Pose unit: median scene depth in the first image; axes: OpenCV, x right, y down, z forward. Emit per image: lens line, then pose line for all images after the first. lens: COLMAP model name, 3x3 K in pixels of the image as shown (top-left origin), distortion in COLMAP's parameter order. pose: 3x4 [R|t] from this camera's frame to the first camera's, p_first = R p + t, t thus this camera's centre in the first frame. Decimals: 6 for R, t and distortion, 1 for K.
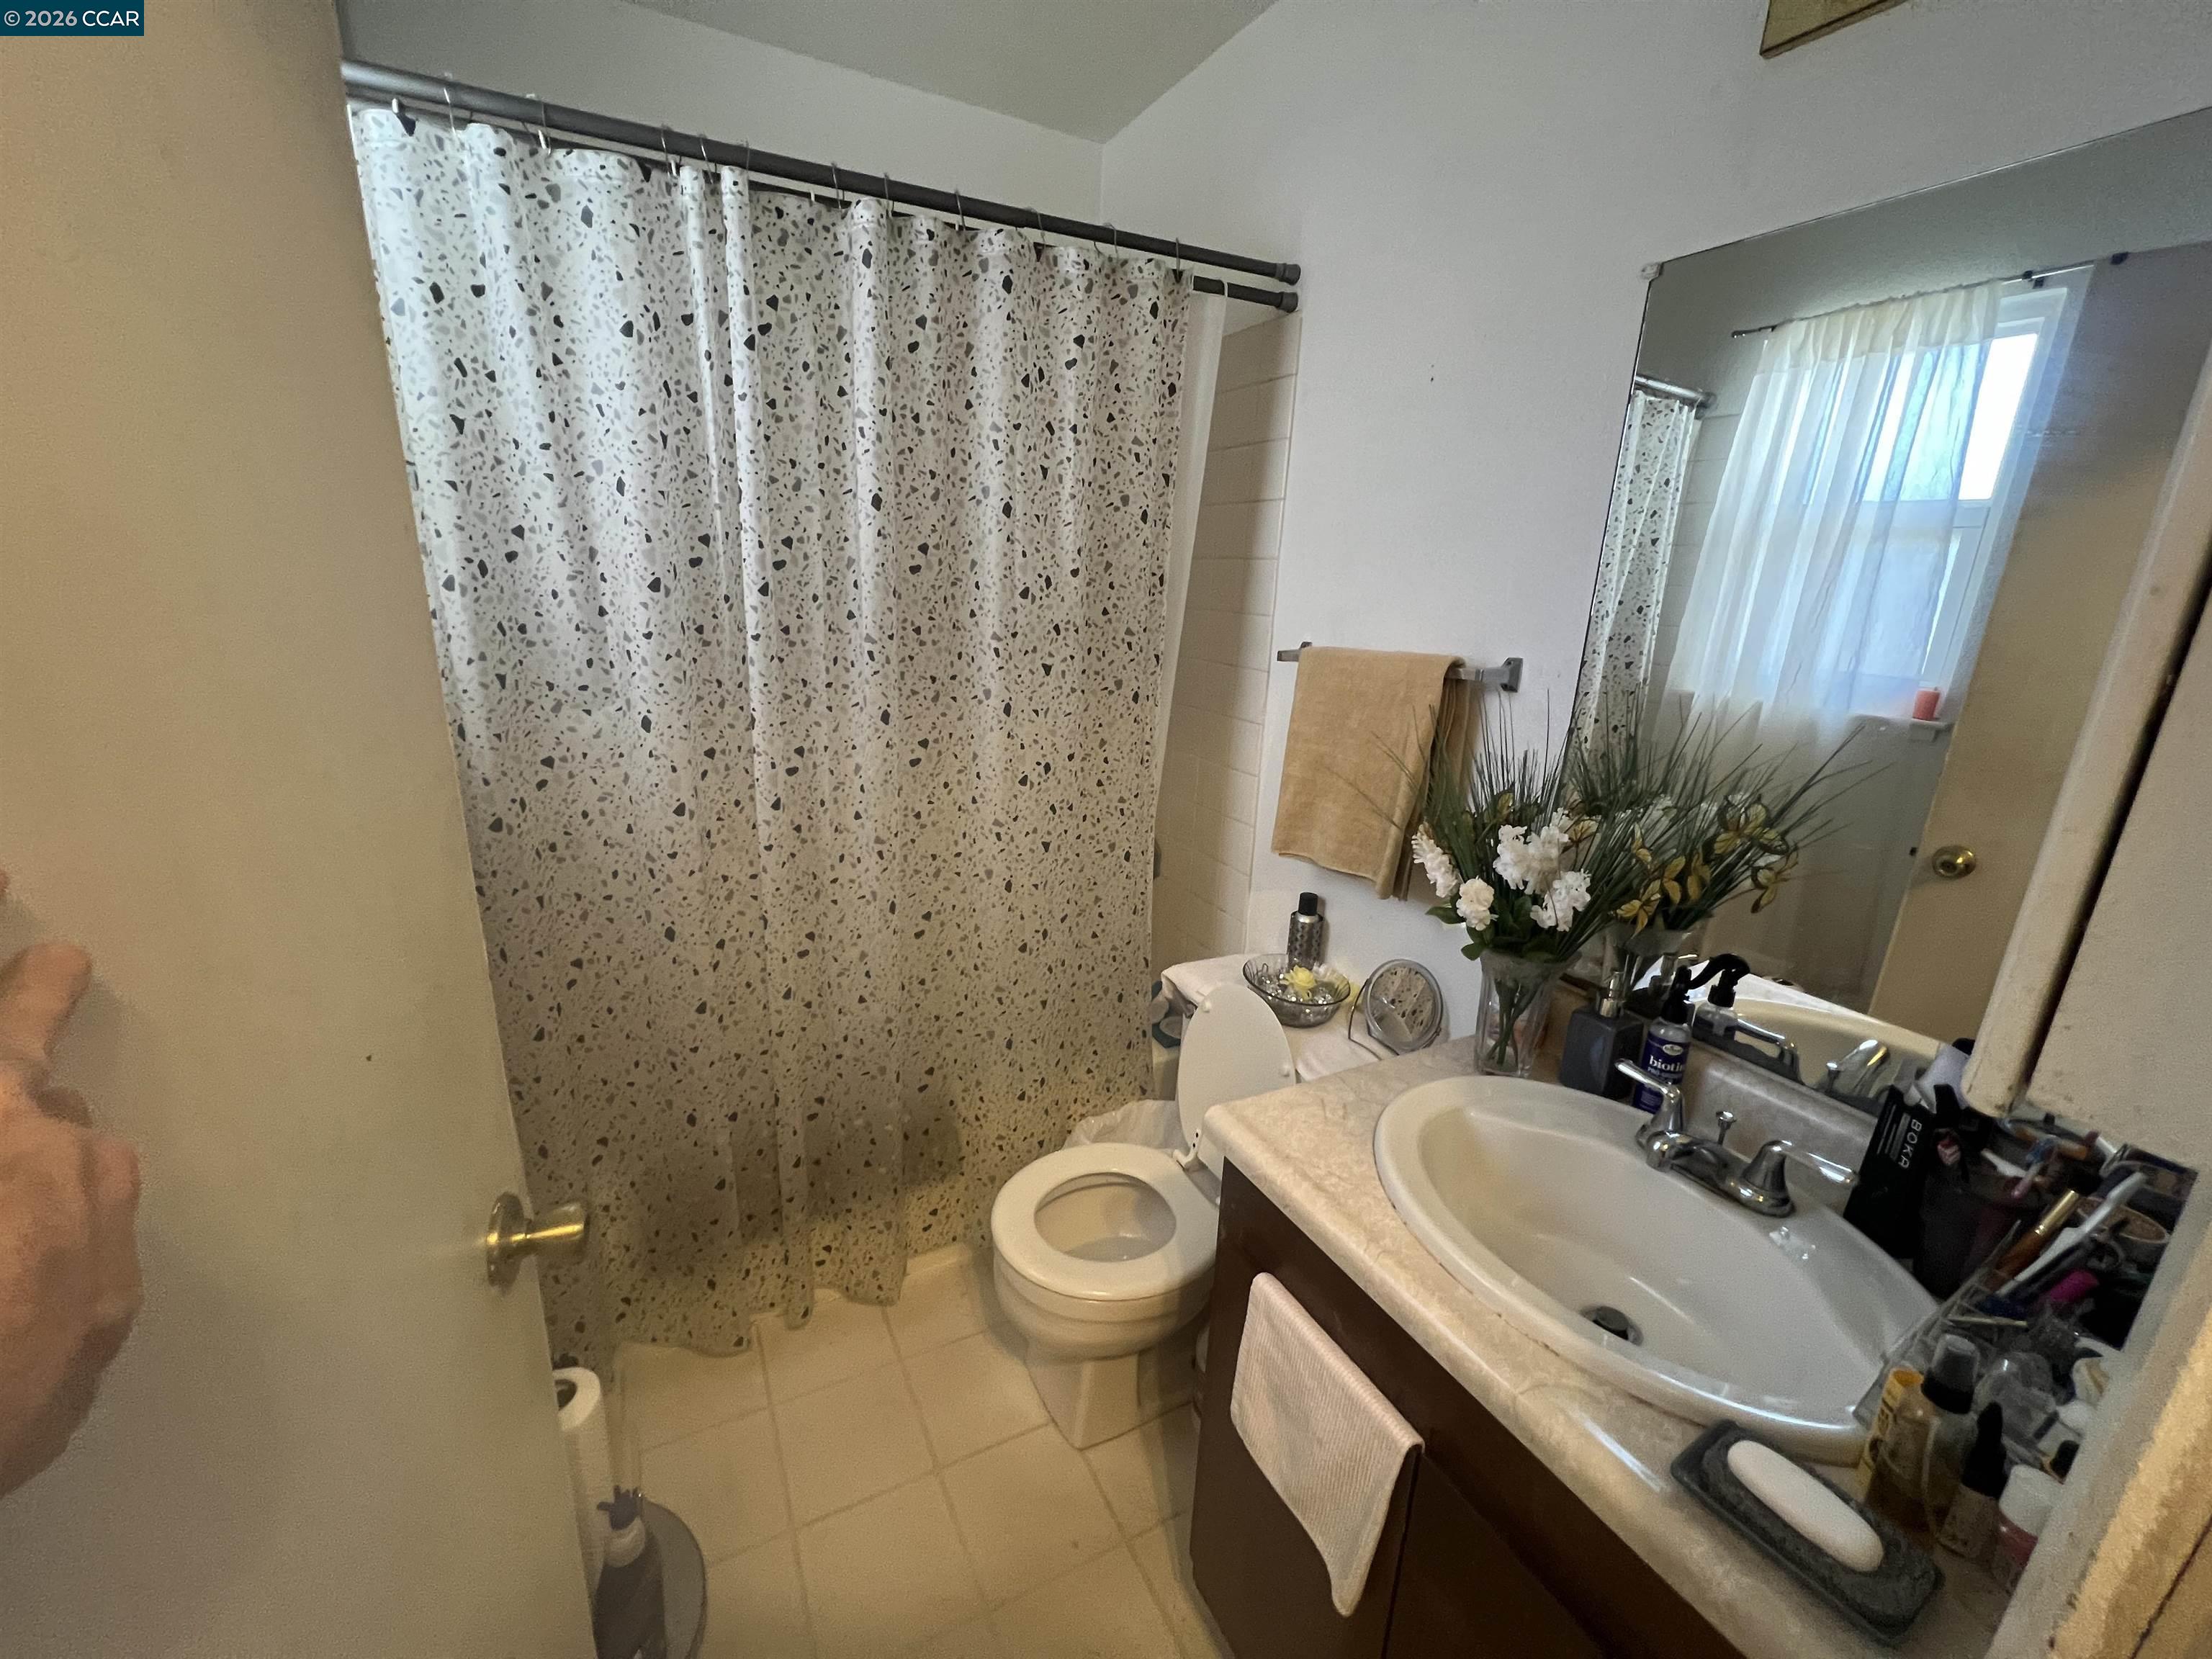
lens RADIAL K [[885.8, 0, 1098.8], [0, 885.8, 826.6], [0, 0, 1]] dist [0.000010, -0.000591]
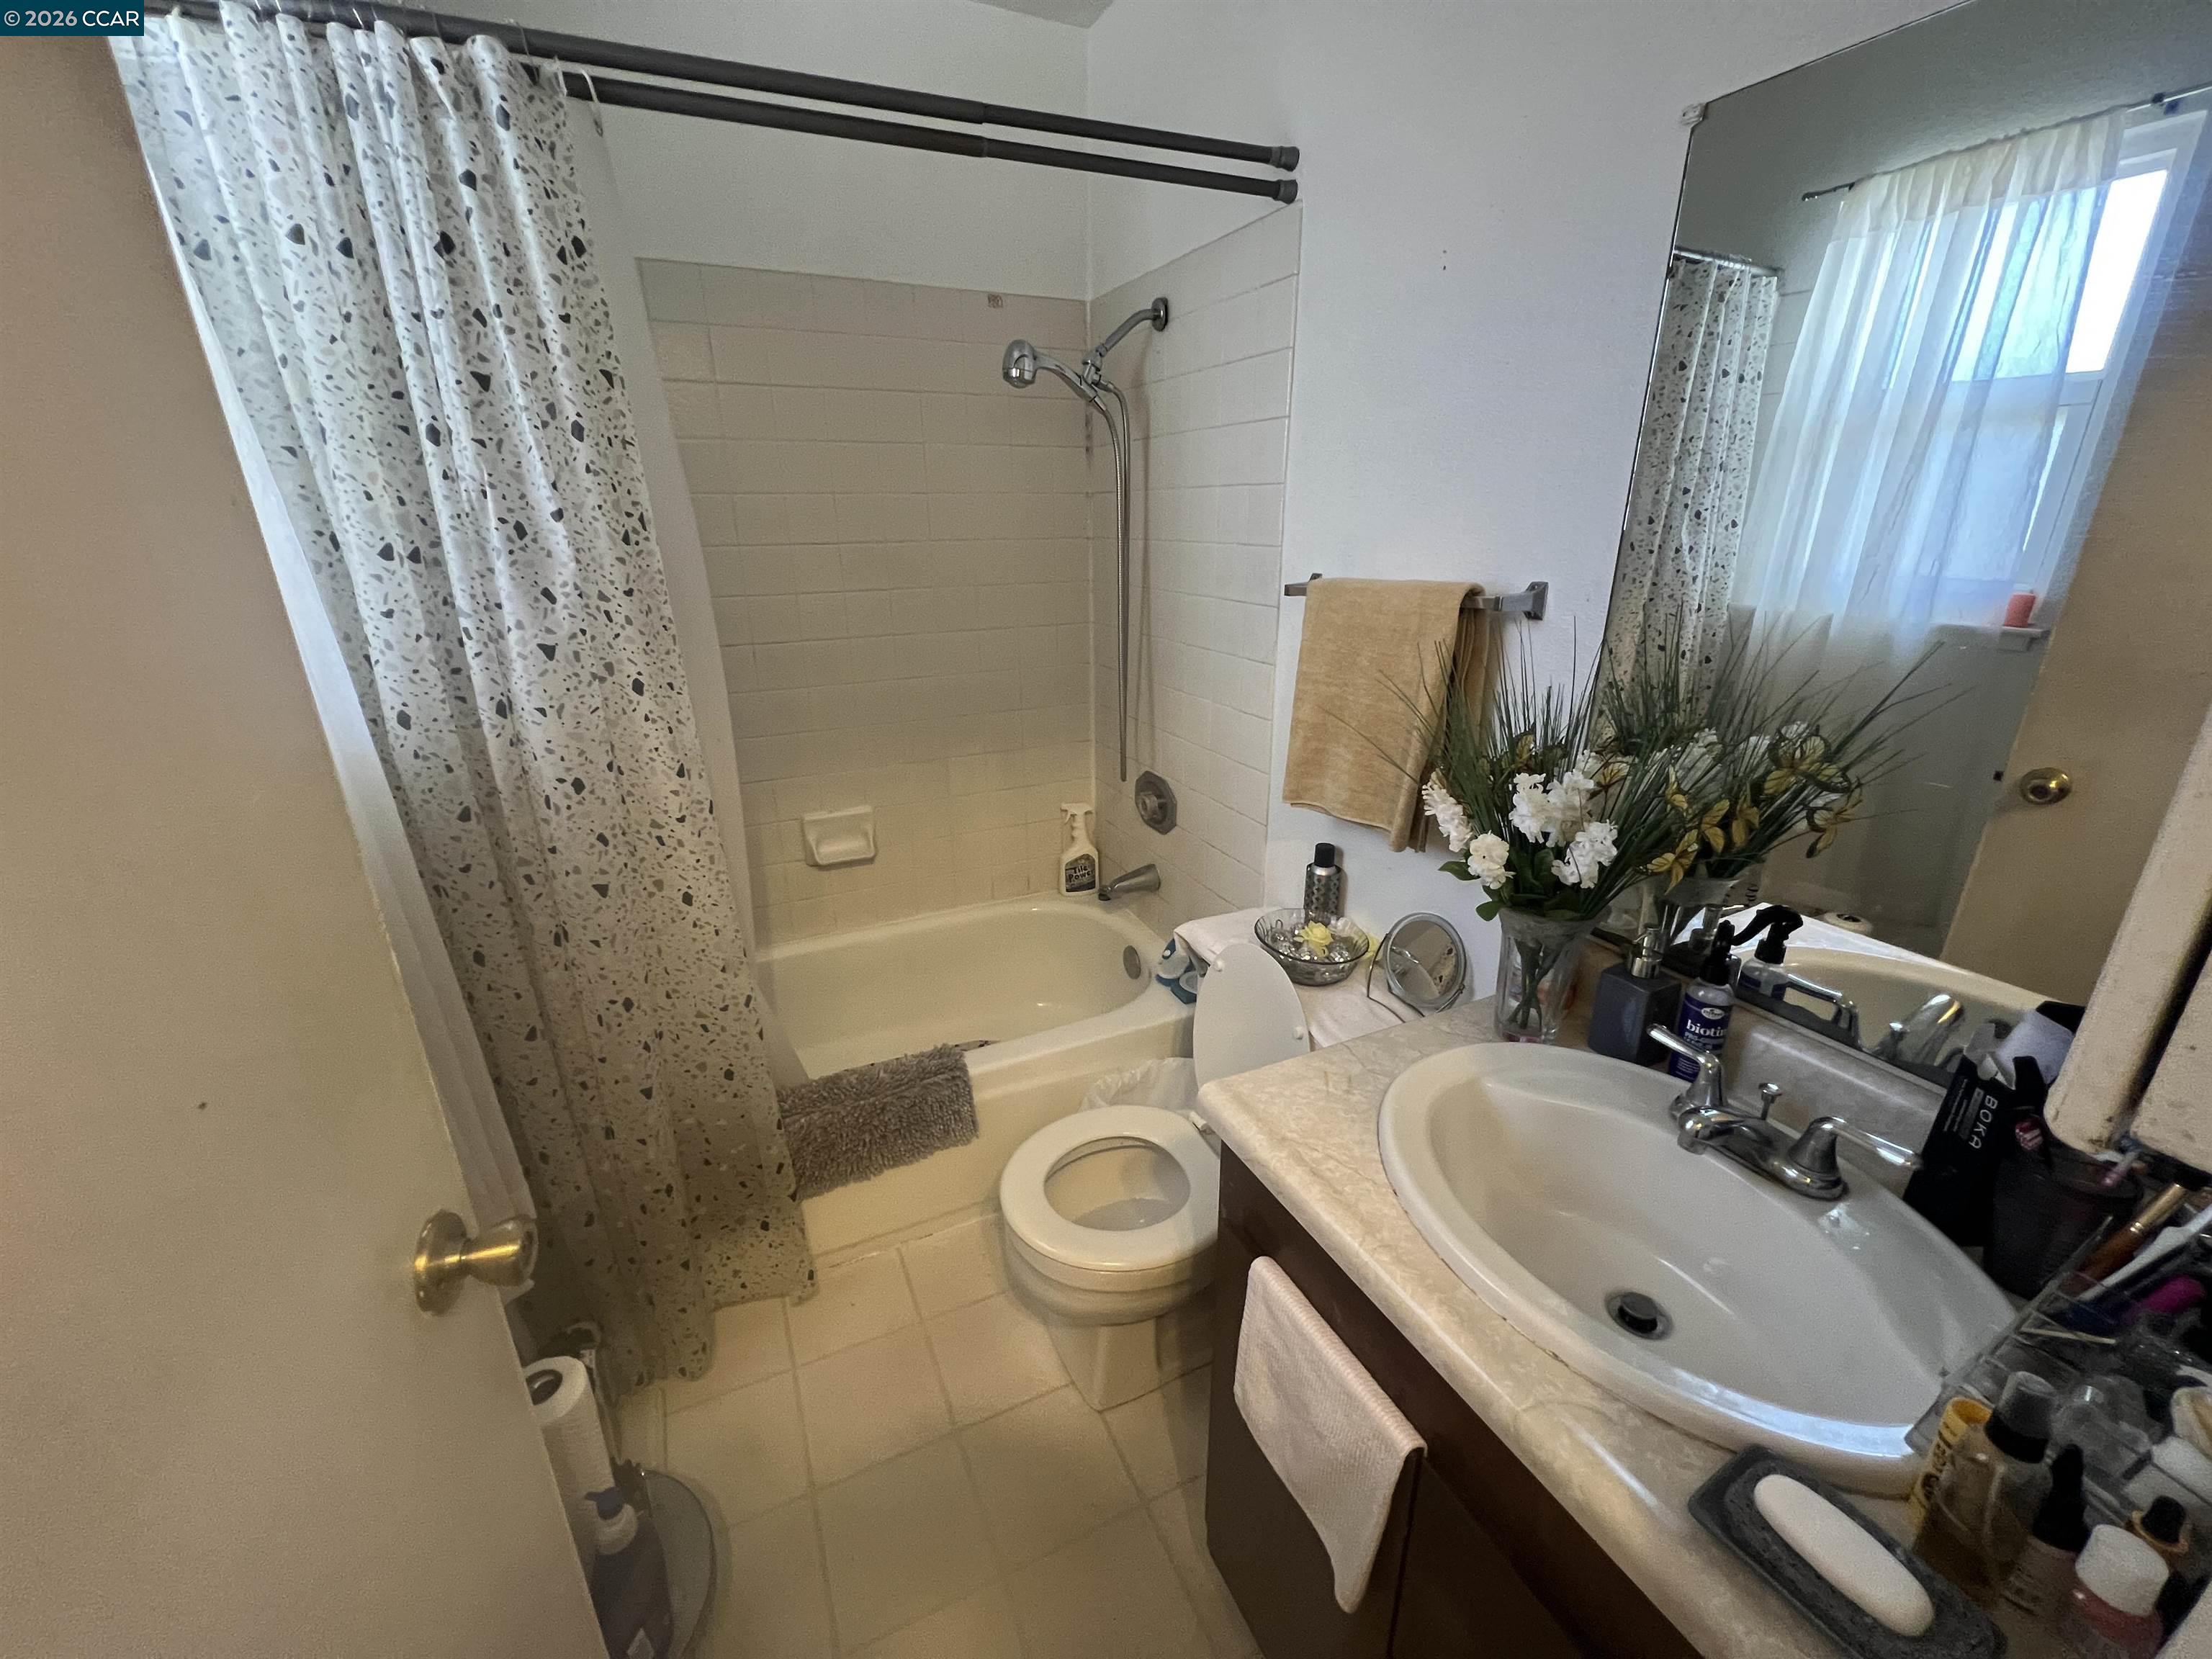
lens RADIAL K [[885.8, 0, 1098.8], [0, 885.8, 826.6], [0, 0, 1]] dist [0.000010, -0.000591]
pose [[0.998028, -0.034024, -0.052751, 0.072380], [0.037440, 0.997171, 0.065183, -0.020851], [0.050384, -0.067029, 0.996478, 0.074542]]
